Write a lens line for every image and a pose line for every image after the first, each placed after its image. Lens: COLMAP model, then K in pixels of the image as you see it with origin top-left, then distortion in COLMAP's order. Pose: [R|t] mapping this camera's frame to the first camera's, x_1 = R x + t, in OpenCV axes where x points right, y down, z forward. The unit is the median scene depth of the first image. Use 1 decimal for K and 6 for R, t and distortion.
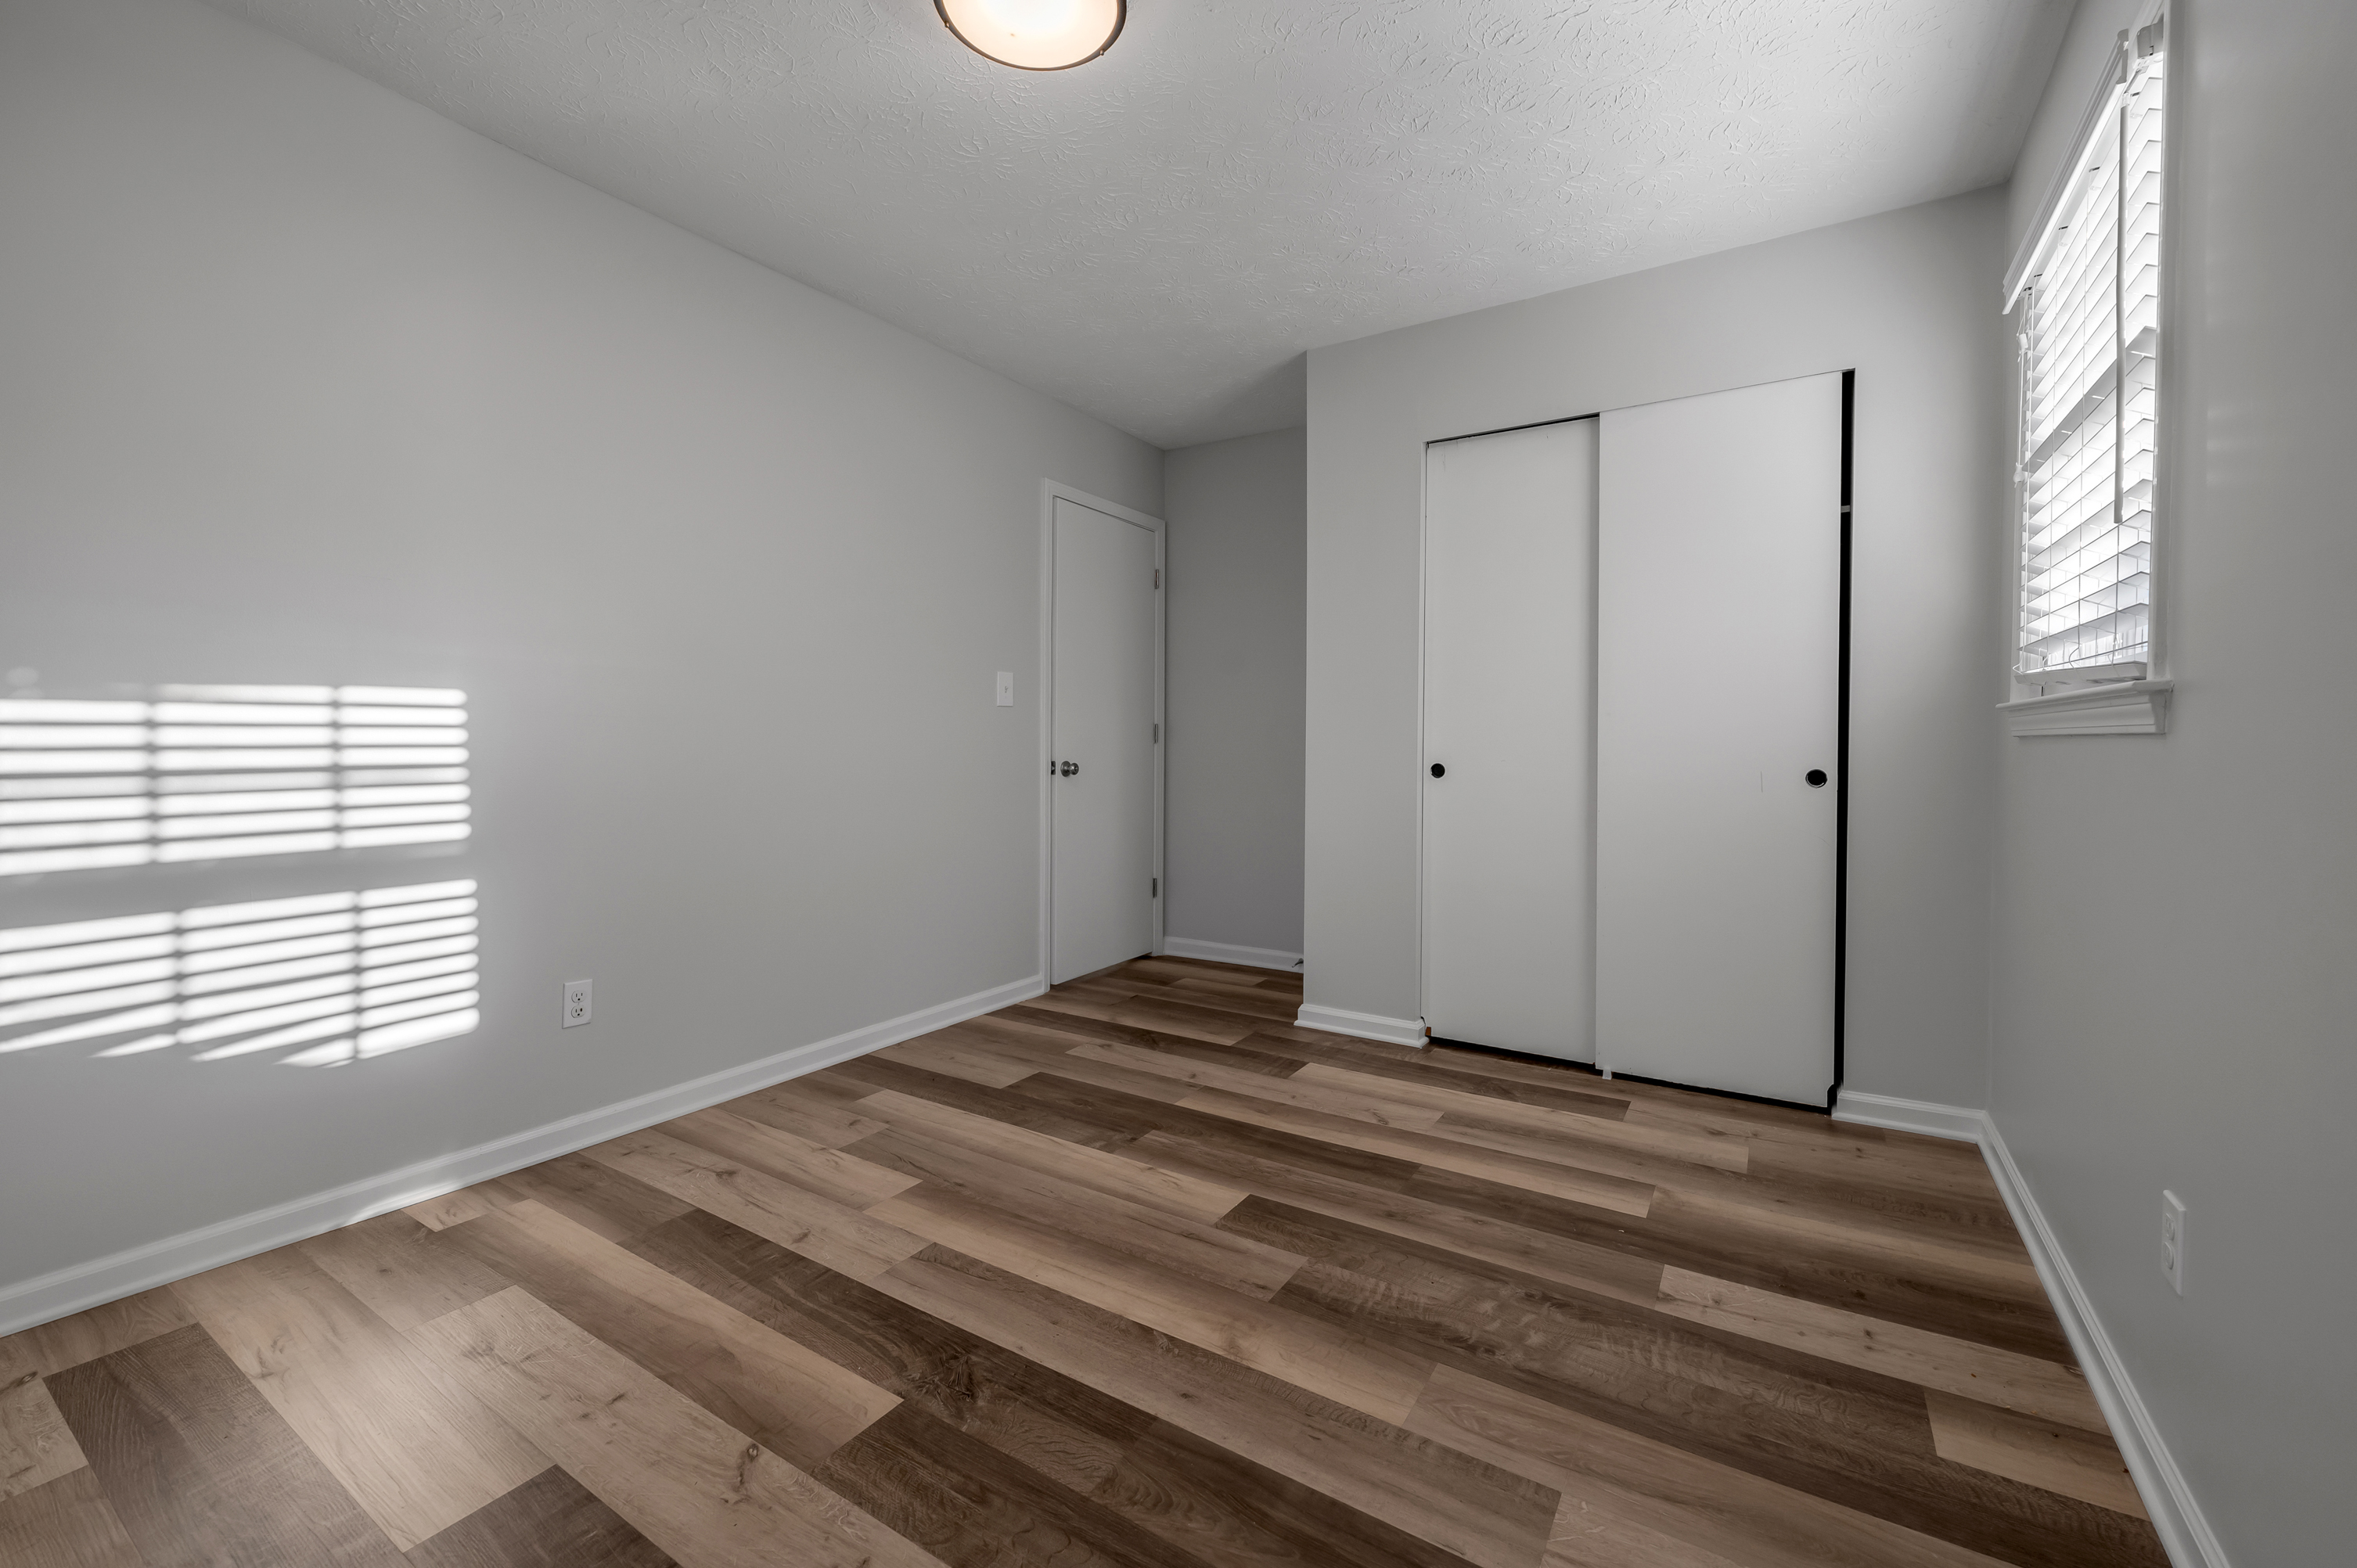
lens RADIAL K [[964.5, 0, 1174.2], [0, 964.5, 761.0], [0, 0, 1]] dist [-0.001311, -0.000012]
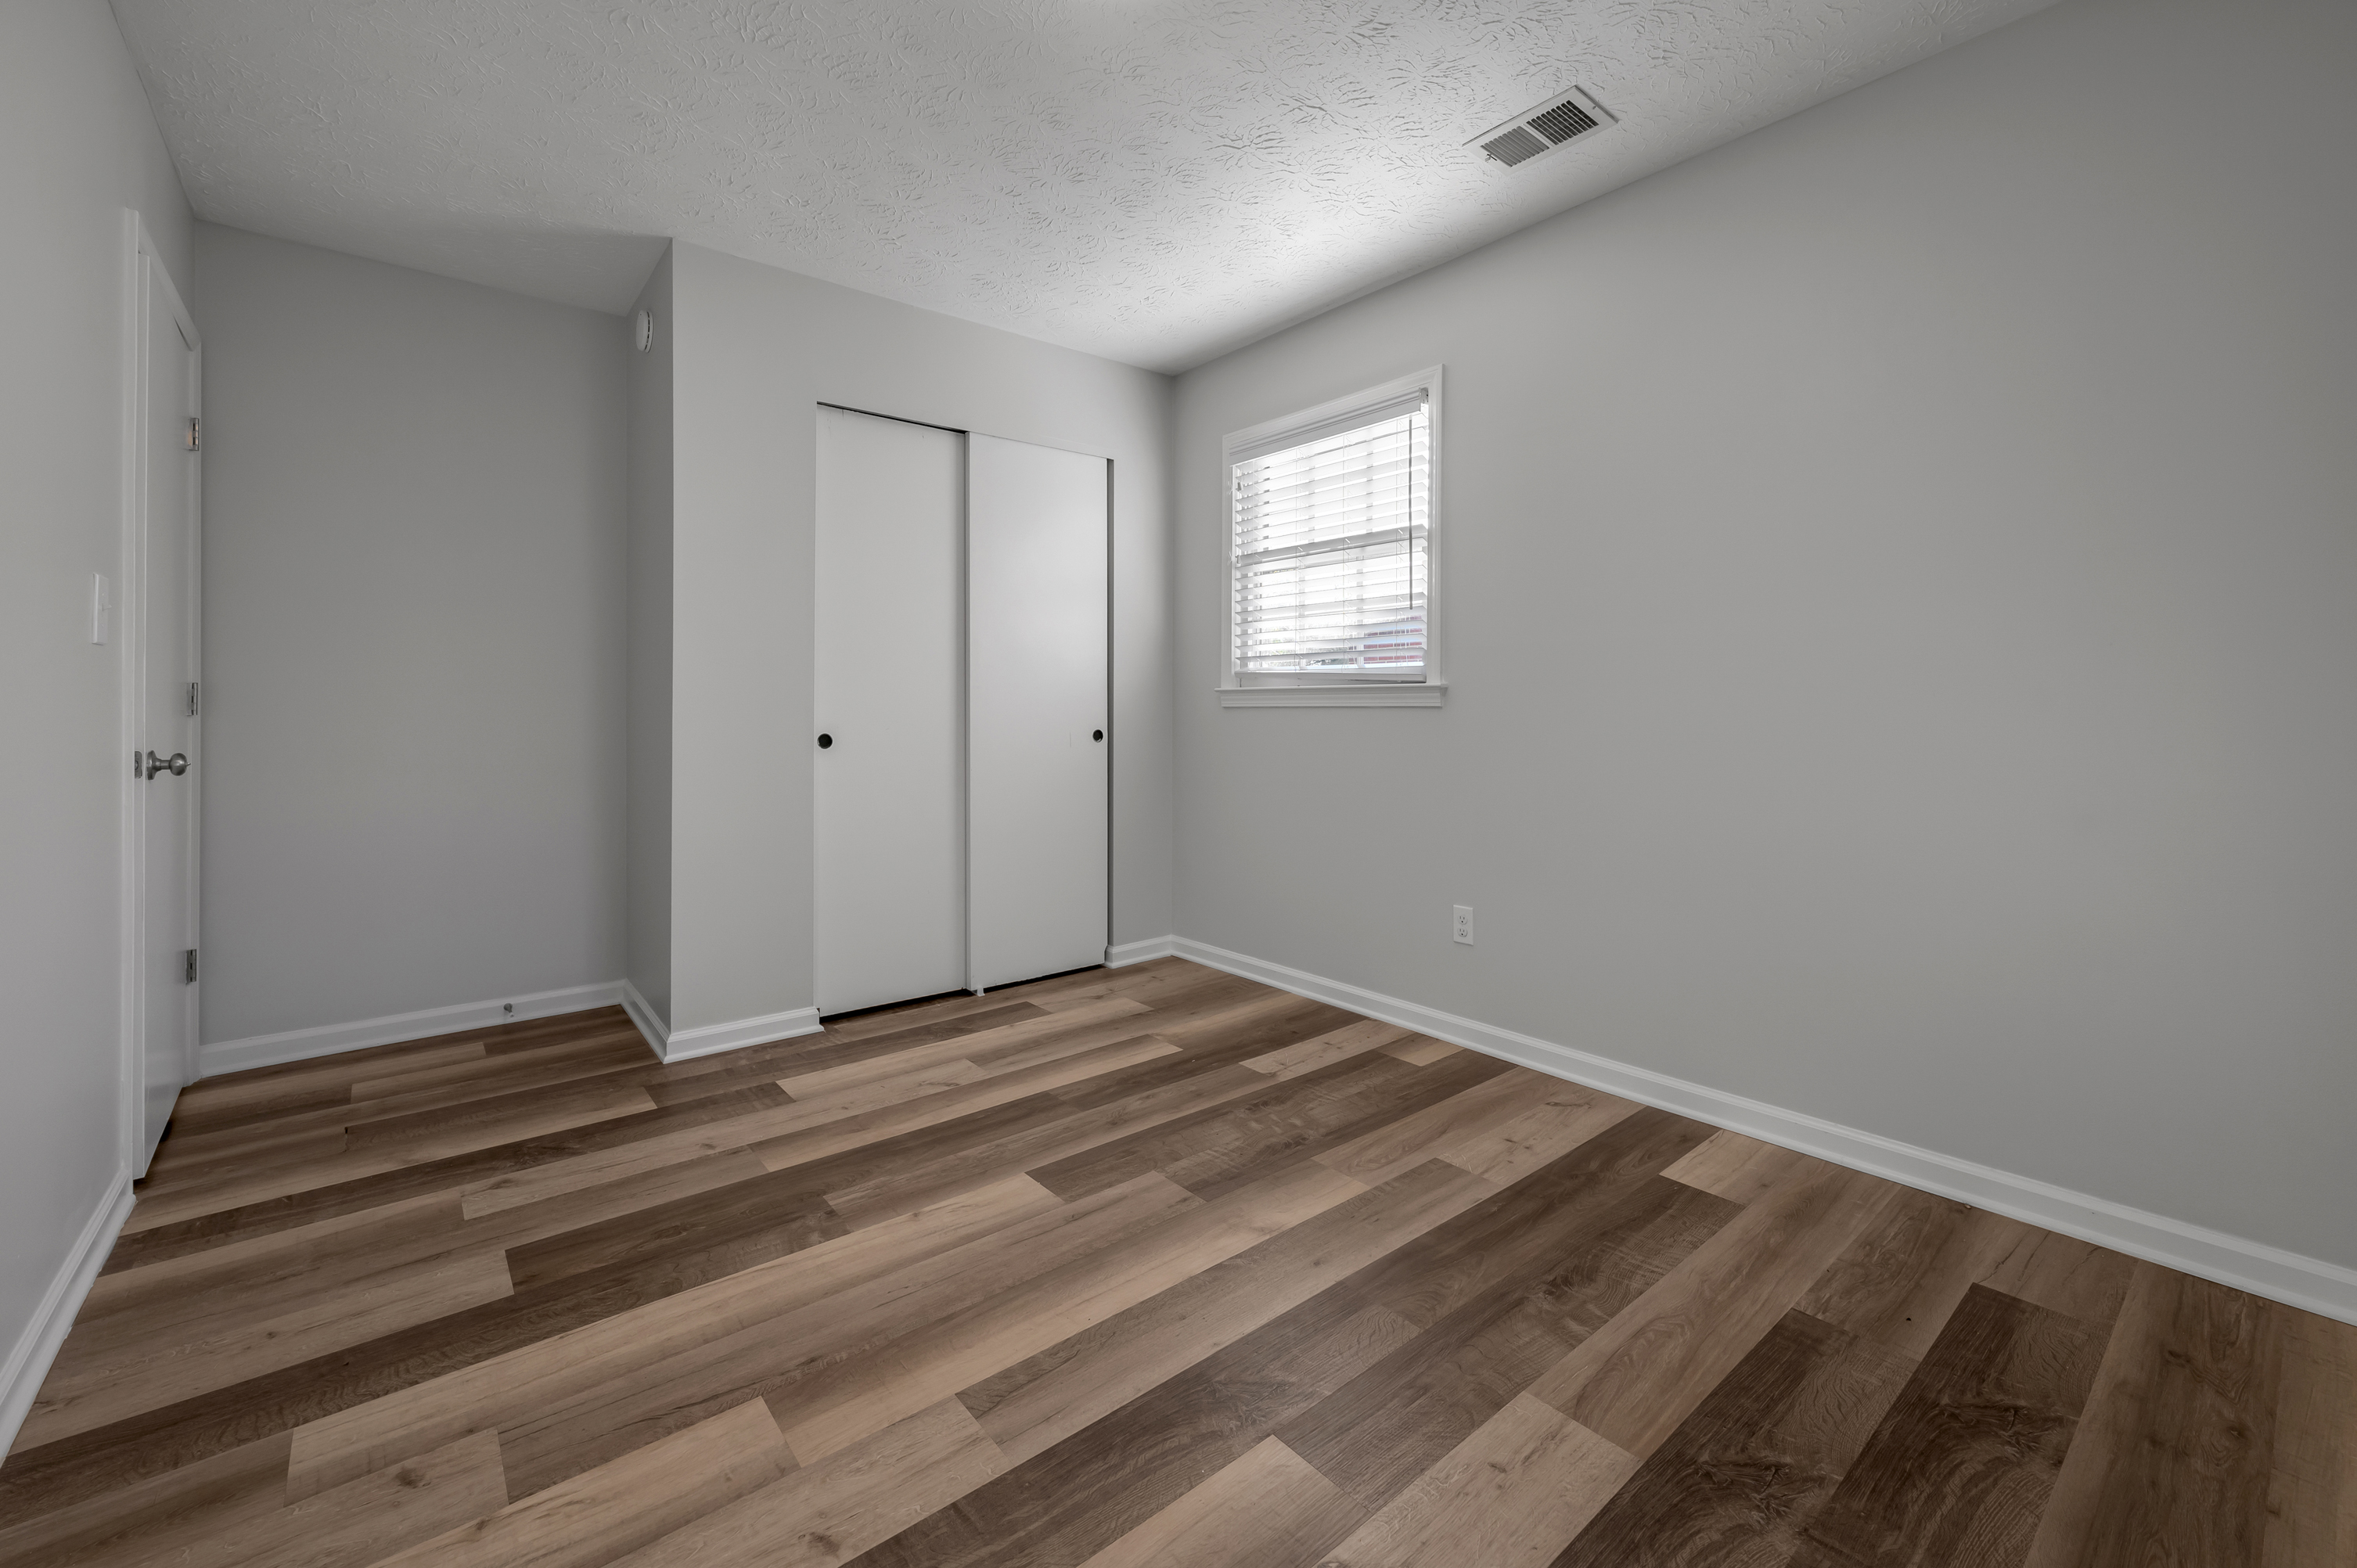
lens RADIAL K [[955.8, 0, 1175.2], [0, 955.8, 703.0], [0, 0, 1]] dist [-0.001065, 0.000125]
pose [[0.311338, 0.003967, 0.950291, -0.750059], [0.021822, 0.999698, -0.011323, -0.014088], [-0.950049, 0.024262, 0.311158, 0.505013]]
